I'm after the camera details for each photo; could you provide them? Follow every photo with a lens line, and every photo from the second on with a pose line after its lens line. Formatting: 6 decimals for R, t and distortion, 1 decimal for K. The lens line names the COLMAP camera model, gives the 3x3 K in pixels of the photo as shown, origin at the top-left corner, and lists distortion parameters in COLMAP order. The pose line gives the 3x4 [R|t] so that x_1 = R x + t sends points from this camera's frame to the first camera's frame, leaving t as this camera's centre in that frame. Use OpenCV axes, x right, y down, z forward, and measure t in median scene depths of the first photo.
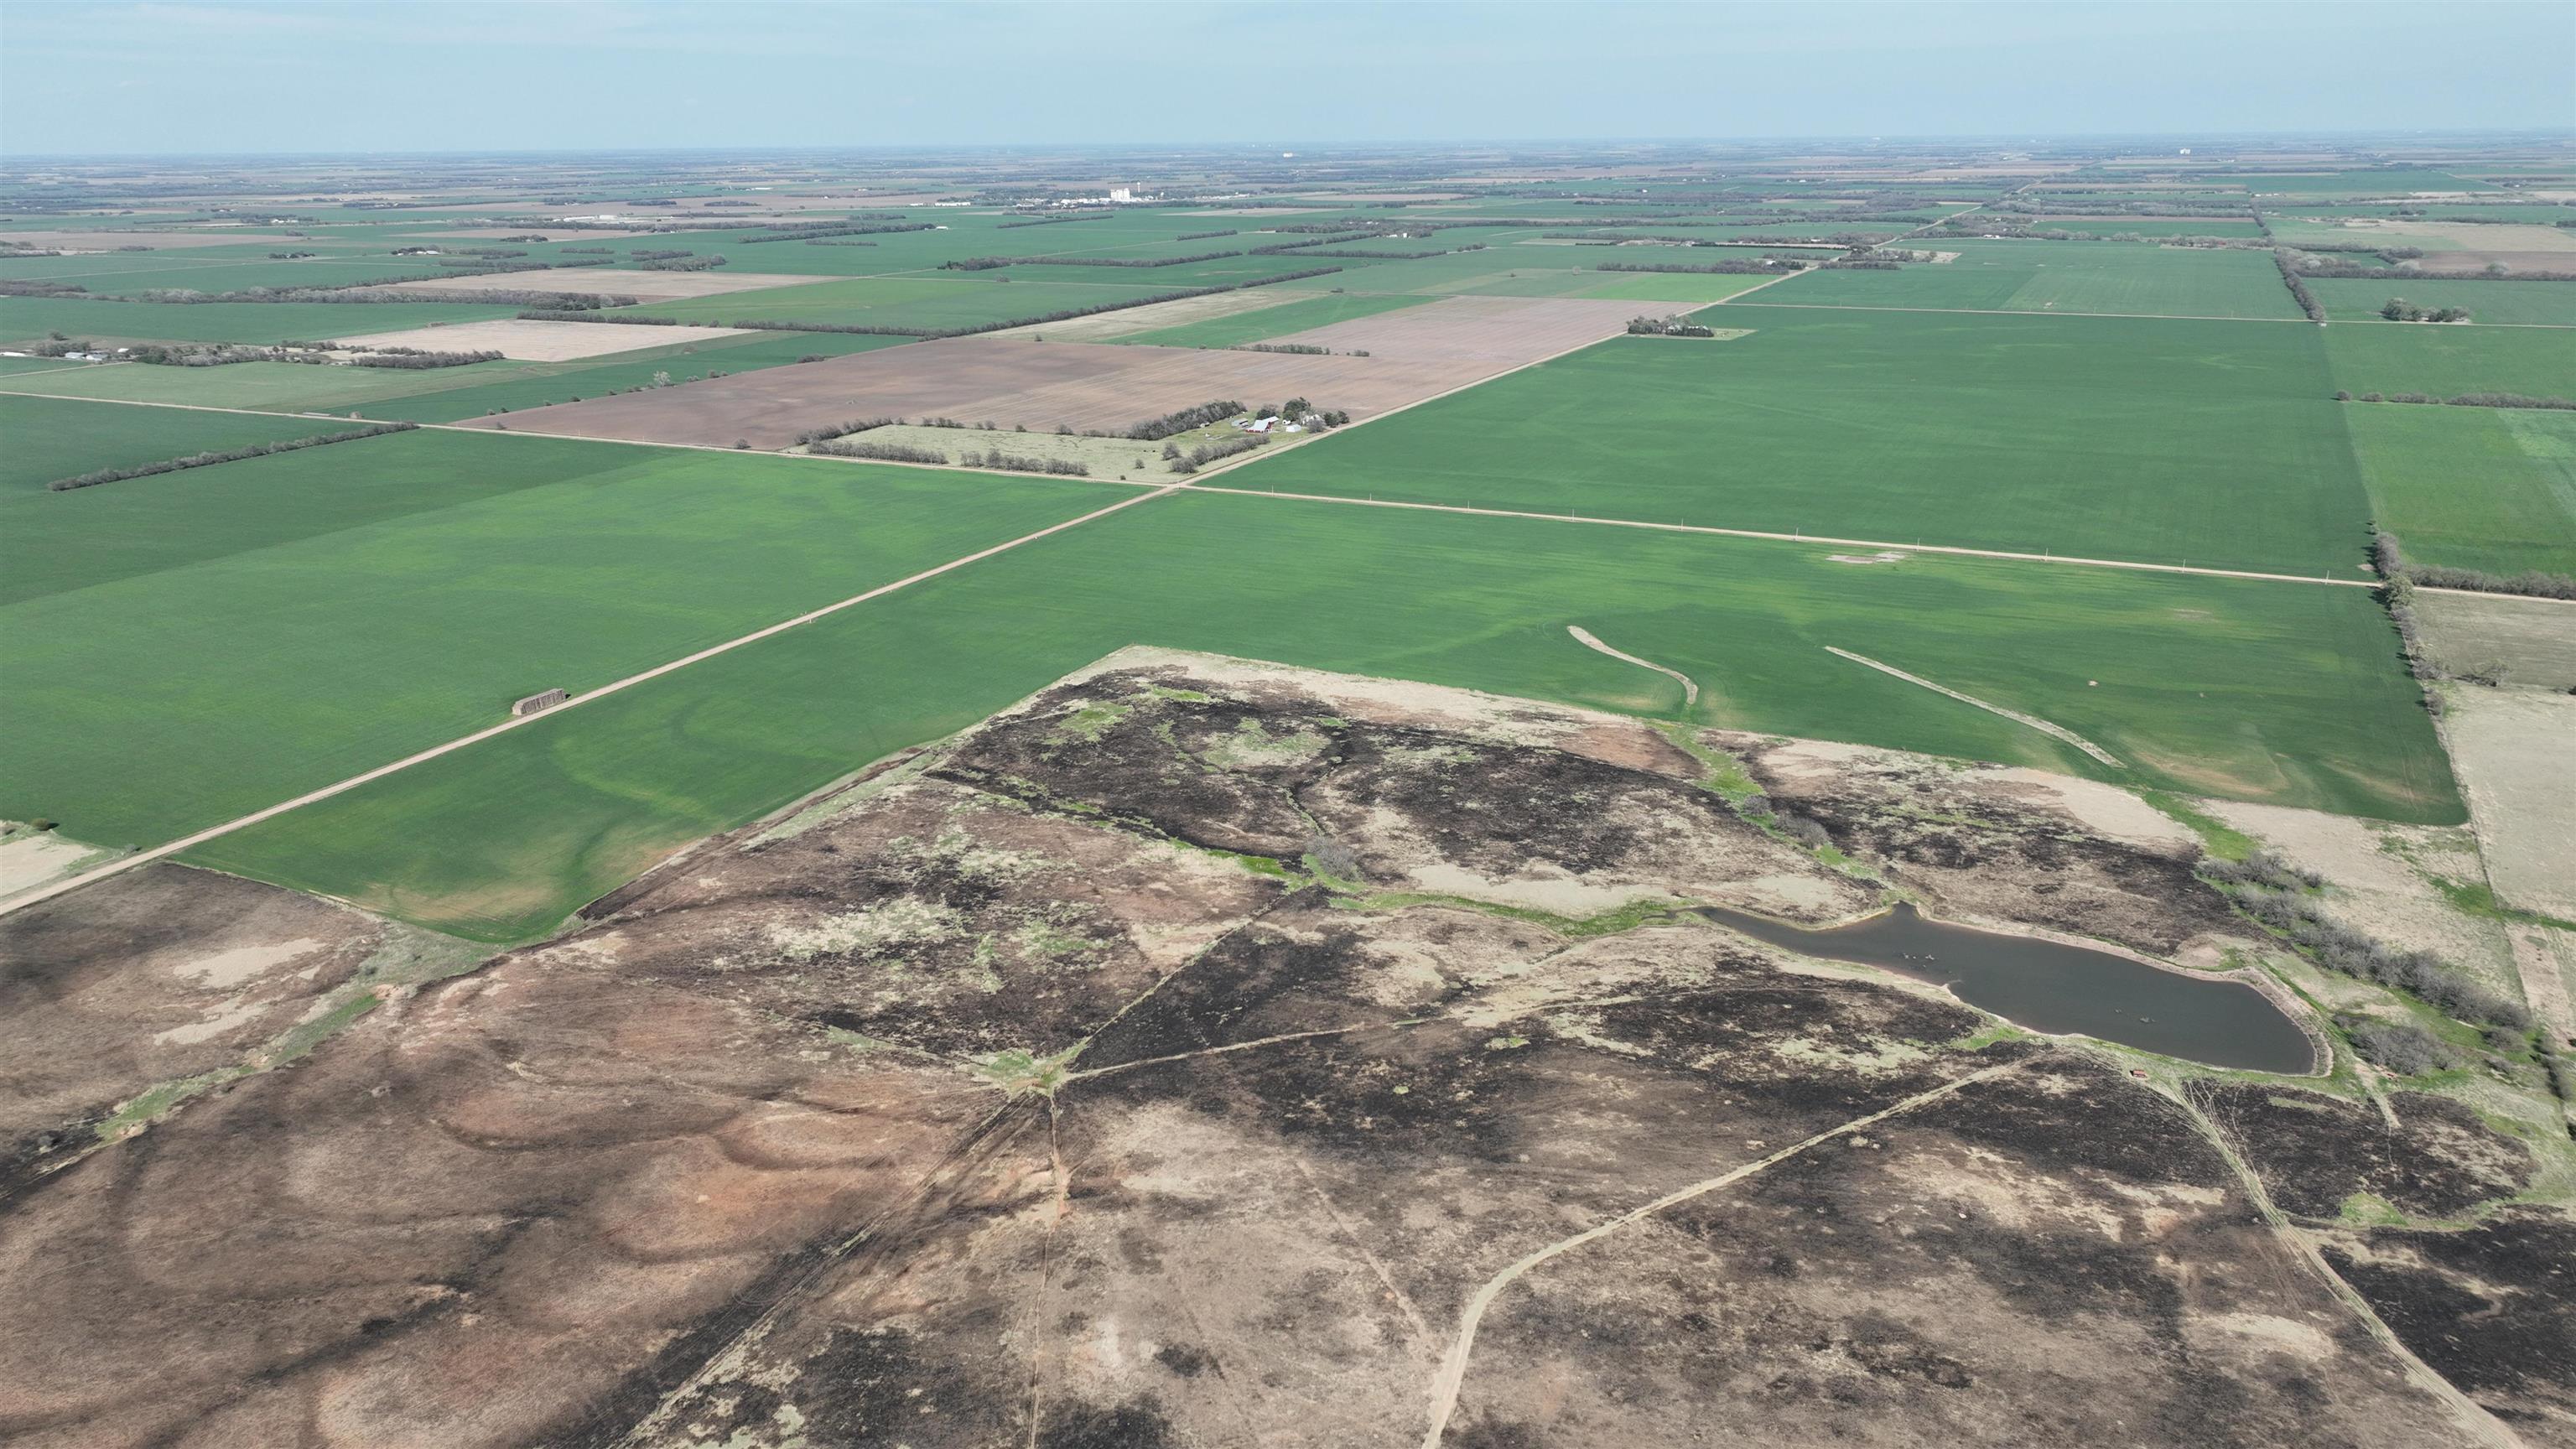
lens RADIAL K [[1775.8, 0, 1301.1], [0, 1775.8, 810.6], [0, 0, 1]] dist [0.003059, 0.007046]
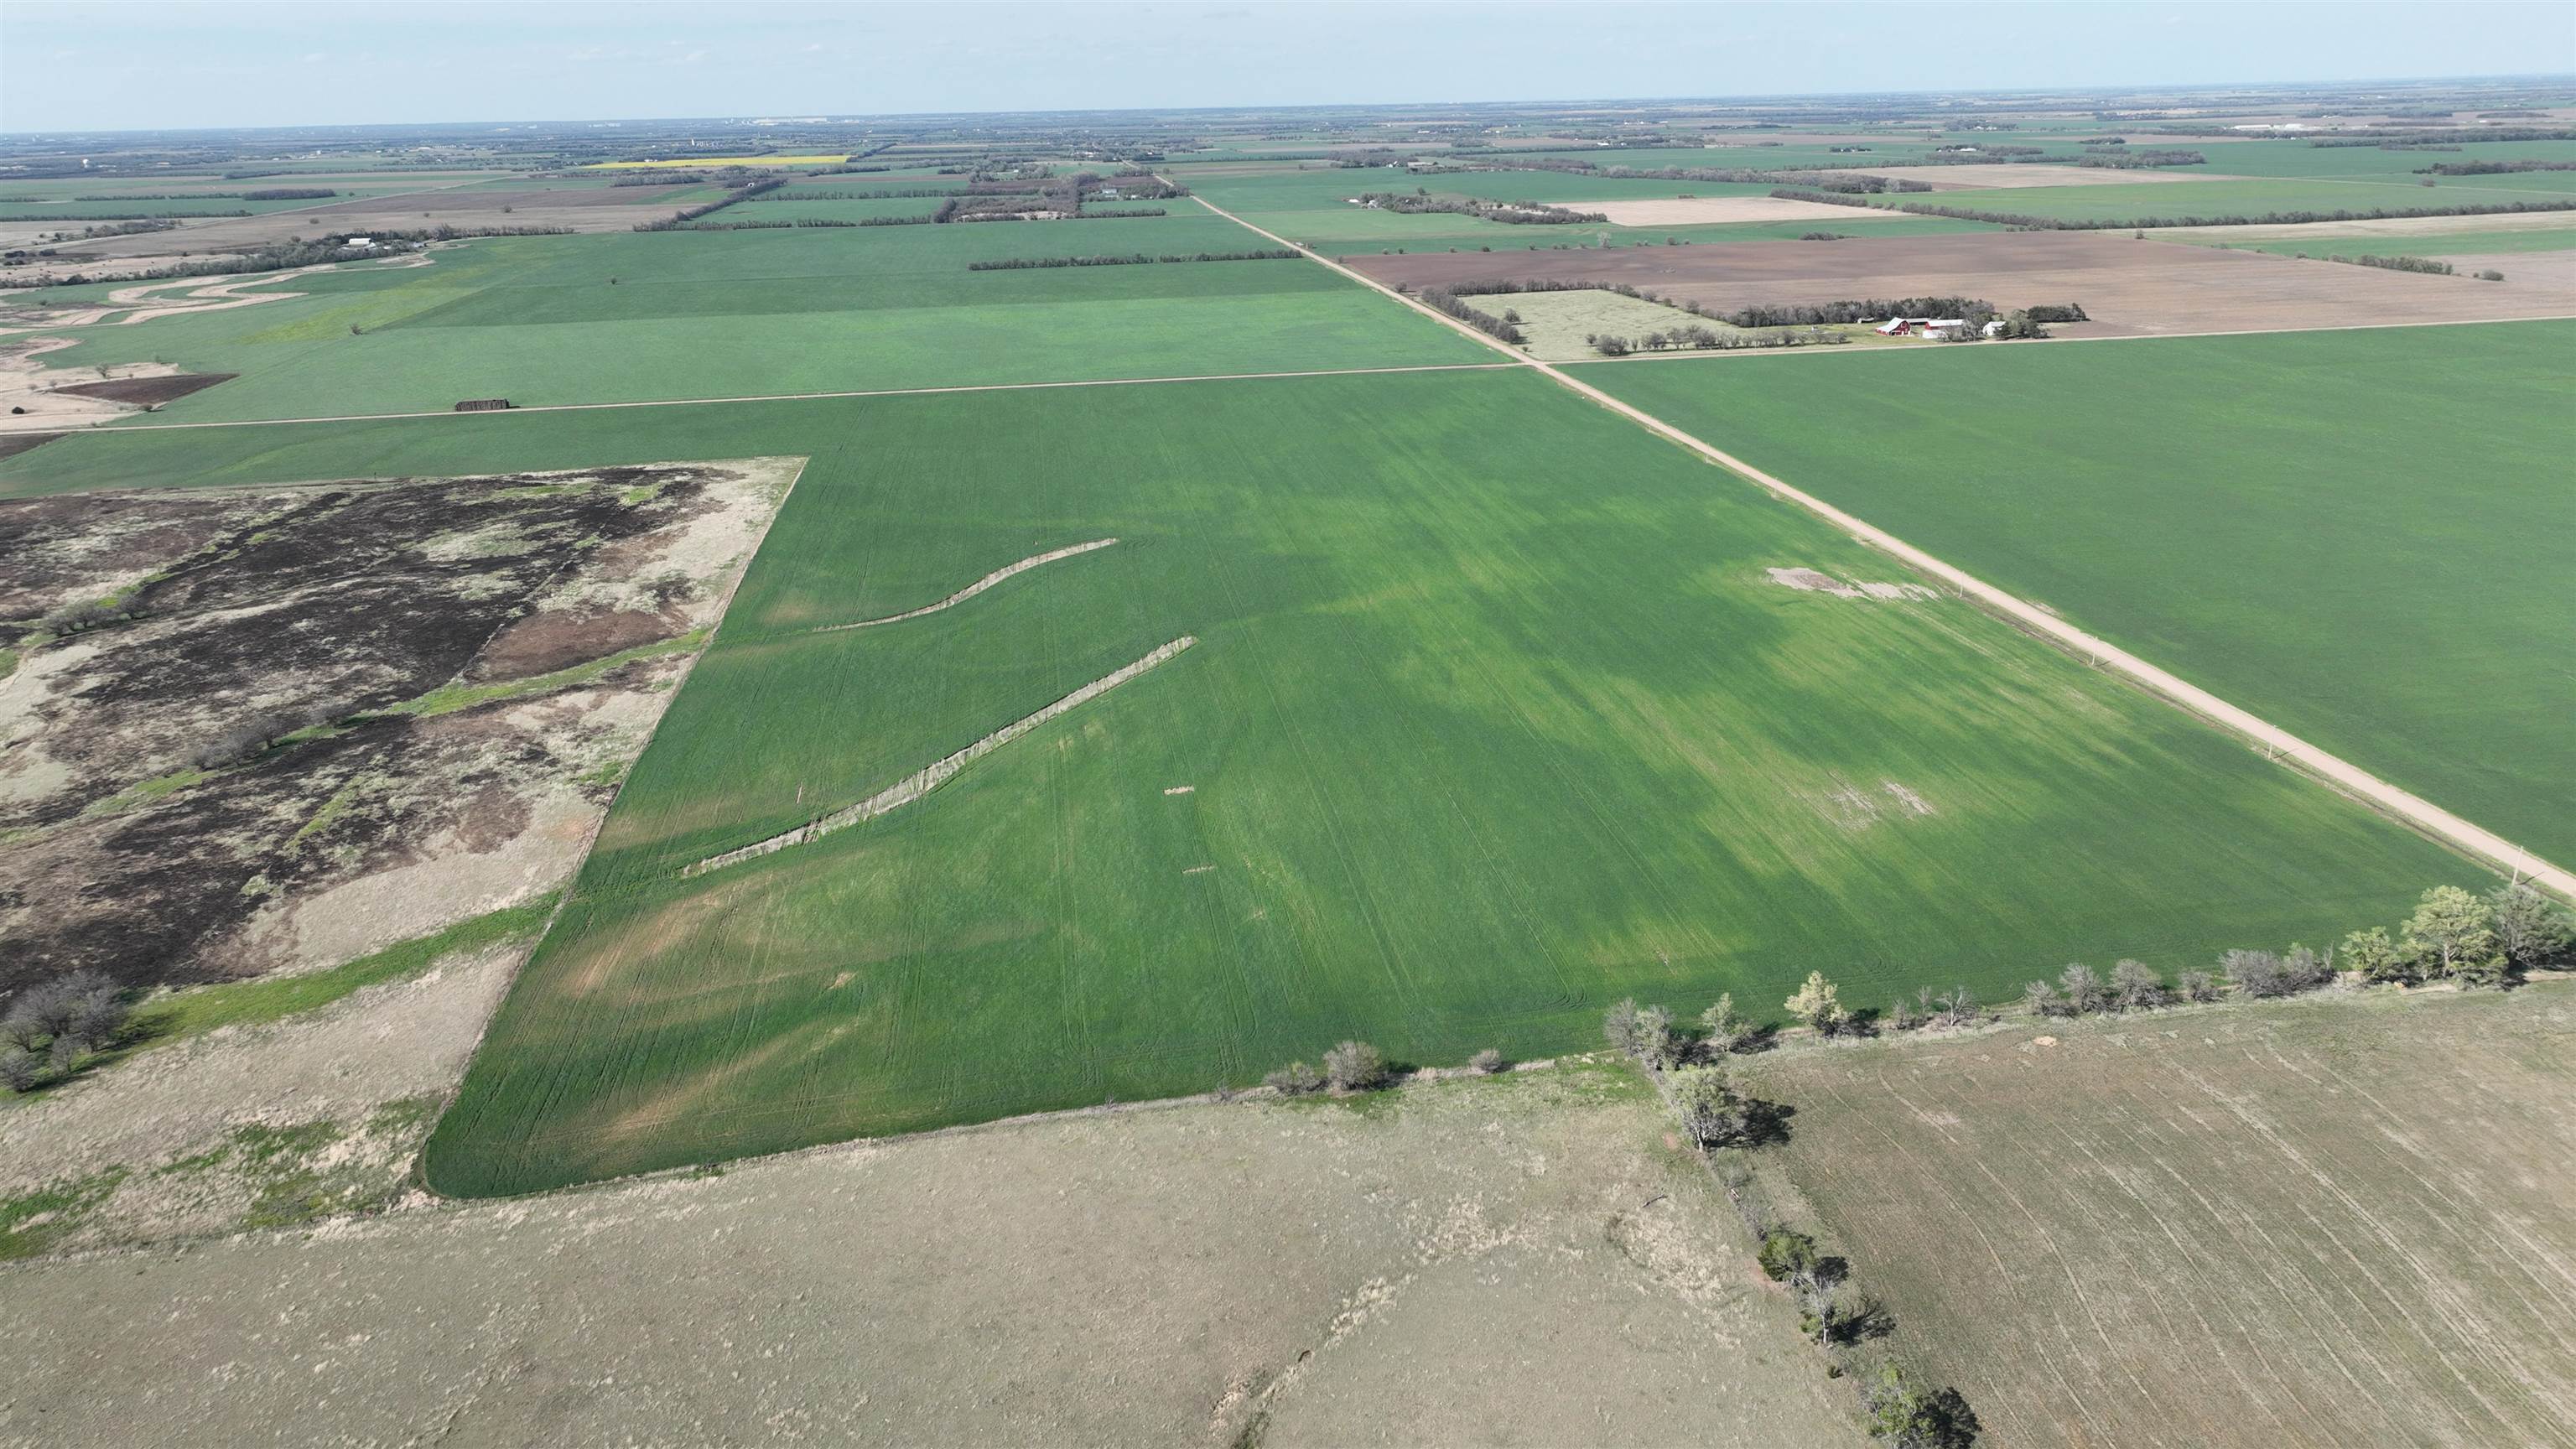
lens RADIAL K [[1777.0, 0, 1300.0], [0, 1777.0, 814.6], [0, 0, 1]] dist [0.000893, 0.006575]
pose [[0.563917, 0.309190, -0.765767, 0.997510], [-0.281975, 0.943630, 0.173356, -0.189600], [0.776201, 0.118169, 0.619313, 0.853768]]
